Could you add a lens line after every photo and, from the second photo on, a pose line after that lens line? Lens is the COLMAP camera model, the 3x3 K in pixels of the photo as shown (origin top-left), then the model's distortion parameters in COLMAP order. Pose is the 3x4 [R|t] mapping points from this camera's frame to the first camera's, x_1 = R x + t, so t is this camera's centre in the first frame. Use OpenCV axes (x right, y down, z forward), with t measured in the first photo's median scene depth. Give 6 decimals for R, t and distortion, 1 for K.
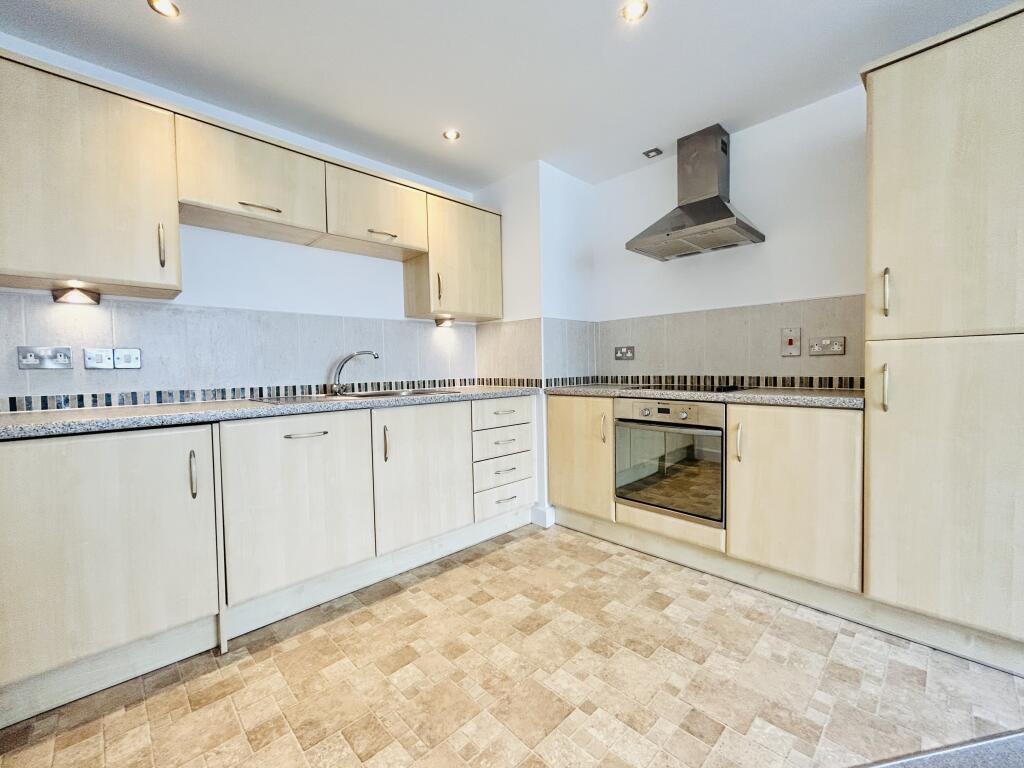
lens RADIAL K [[422.0, 0, 512.2], [0, 422.0, 382.2], [0, 0, 1]] dist [0.000609, -0.000060]
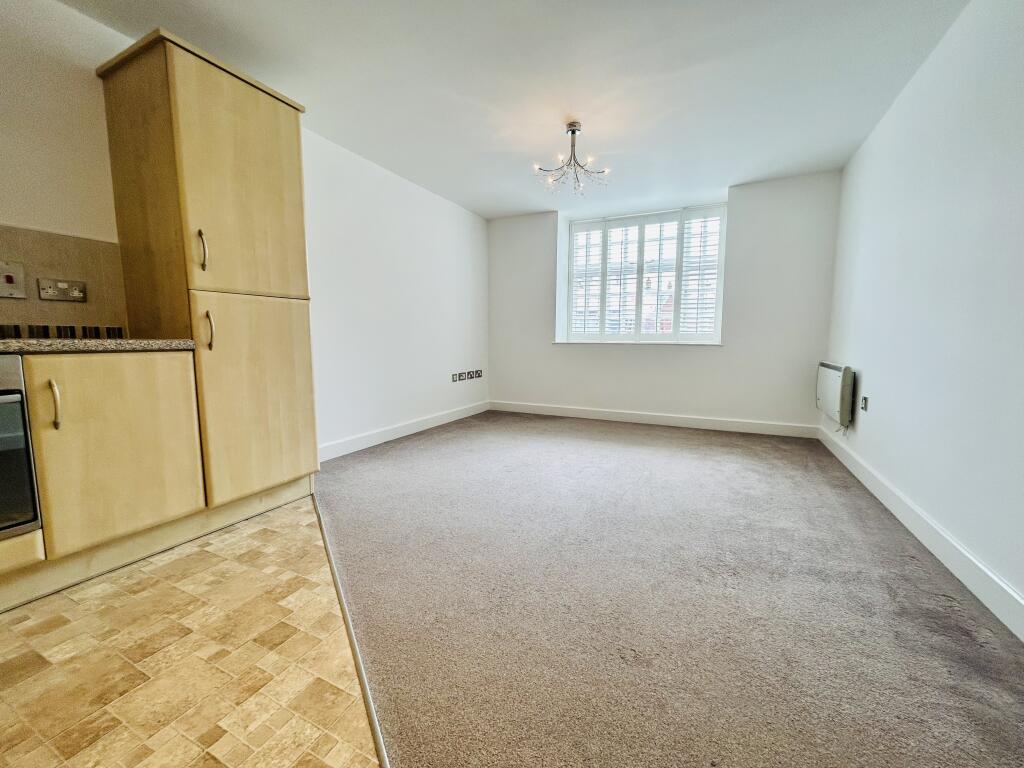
lens RADIAL K [[422.0, 0, 510.7], [0, 422.0, 384.4], [0, 0, 1]] dist [0.000609, -0.000060]
pose [[-0.346808, -0.079517, 0.934559, -0.546490], [0.039041, 0.994312, 0.099088, 0.077360], [-0.937123, 0.070851, -0.341731, 0.592883]]
